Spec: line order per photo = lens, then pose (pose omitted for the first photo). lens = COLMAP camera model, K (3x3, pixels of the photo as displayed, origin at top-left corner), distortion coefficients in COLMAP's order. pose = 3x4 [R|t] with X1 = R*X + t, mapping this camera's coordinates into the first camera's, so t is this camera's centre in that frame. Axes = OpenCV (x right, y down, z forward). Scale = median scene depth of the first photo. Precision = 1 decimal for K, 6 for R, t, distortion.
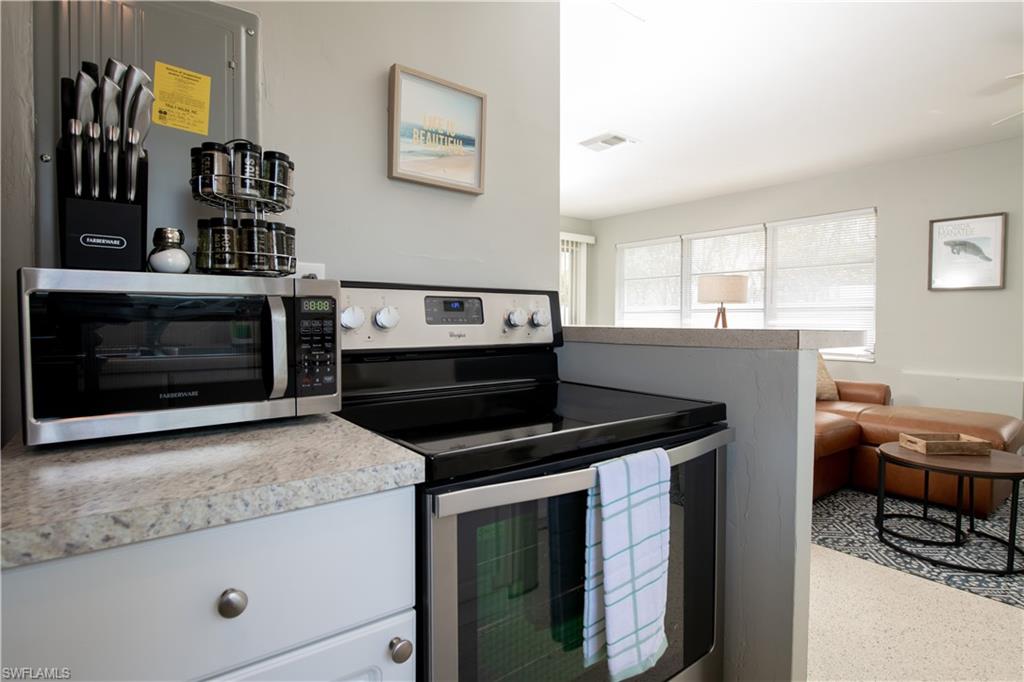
lens RADIAL K [[524.8, 0, 515.9], [0, 524.8, 332.2], [0, 0, 1]] dist [-0.006918, -0.000894]
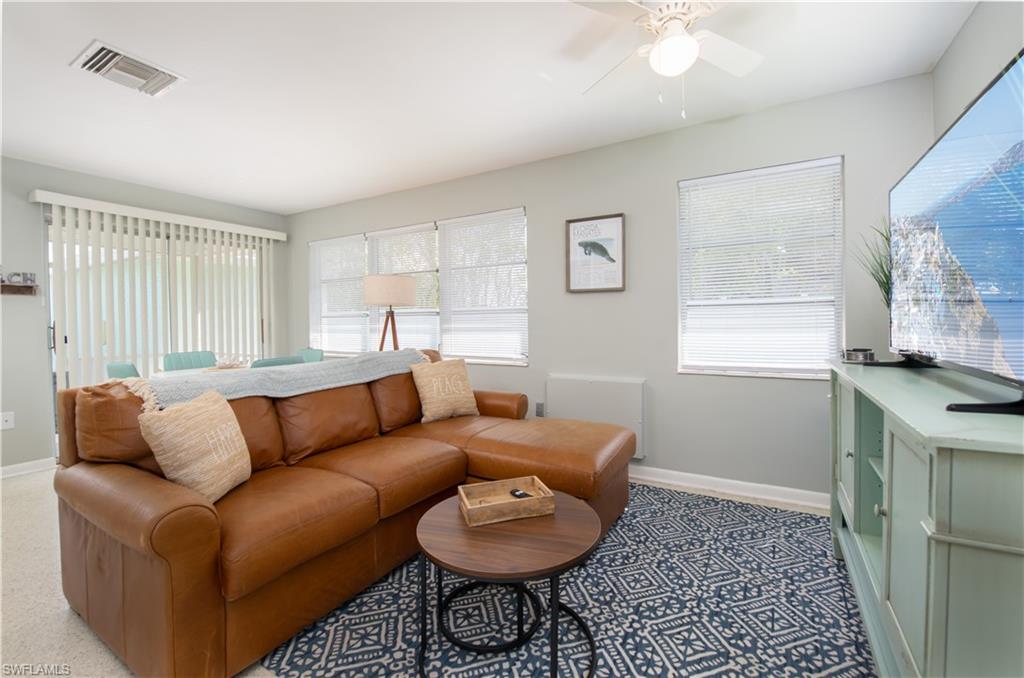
lens RADIAL K [[438.2, 0, 509.5], [0, 438.2, 331.0], [0, 0, 1]] dist [-0.002768, -0.000087]
pose [[0.929734, -0.018569, 0.367764, 0.395959], [0.021257, 0.999769, -0.003257, -0.007470], [-0.367618, 0.010846, 0.929914, 0.286658]]
